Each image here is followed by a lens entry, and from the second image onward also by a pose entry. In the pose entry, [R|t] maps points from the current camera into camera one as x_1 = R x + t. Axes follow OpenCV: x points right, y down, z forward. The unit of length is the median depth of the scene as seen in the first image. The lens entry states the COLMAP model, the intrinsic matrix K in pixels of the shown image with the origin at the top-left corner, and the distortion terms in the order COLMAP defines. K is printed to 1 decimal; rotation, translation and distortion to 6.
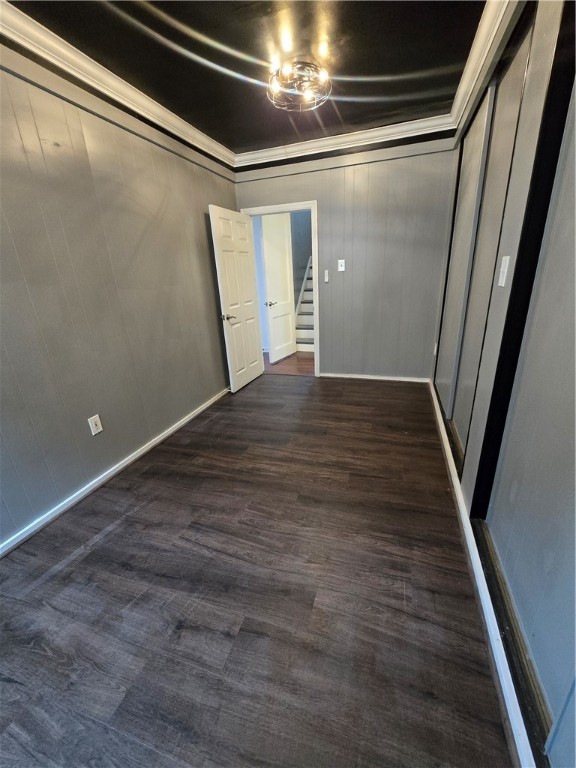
lens RADIAL K [[313.9, 0, 289.5], [0, 313.9, 383.5], [0, 0, 1]] dist [-0.006097, 0.001439]
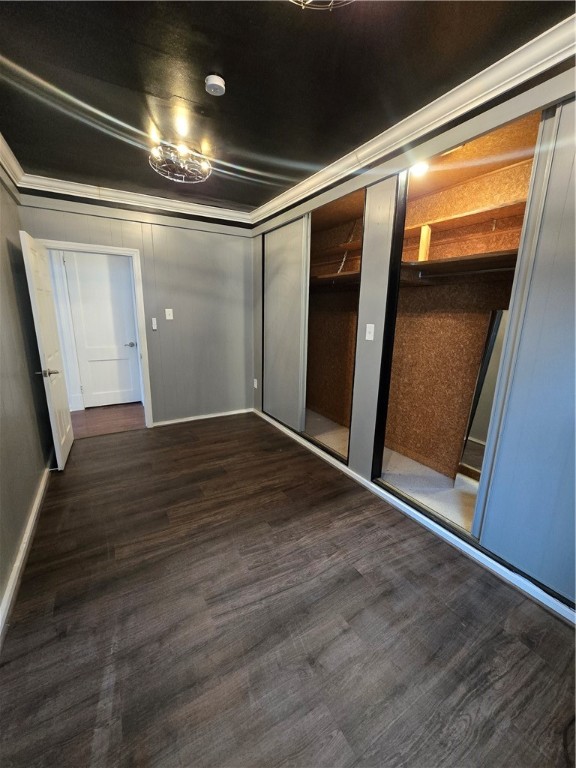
lens RADIAL K [[313.9, 0, 290.9], [0, 313.9, 382.9], [0, 0, 1]] dist [-0.006097, 0.001439]
pose [[0.656545, -0.108462, 0.746448, -0.687914], [0.204766, 0.978074, -0.037986, -0.066817], [-0.725961, 0.177787, 0.664359, 0.124704]]
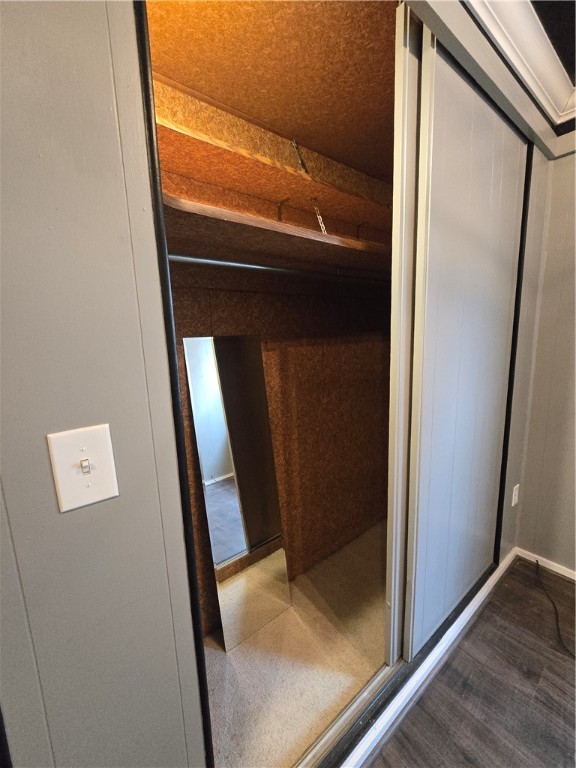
lens RADIAL K [[313.9, 0, 287.9], [0, 313.9, 383.4], [0, 0, 1]] dist [-0.006097, 0.001439]
pose [[-0.830845, -0.024444, 0.555967, 0.209953], [0.250498, 0.875676, 0.412847, -0.361151], [-0.496938, 0.482280, -0.721428, 0.751064]]
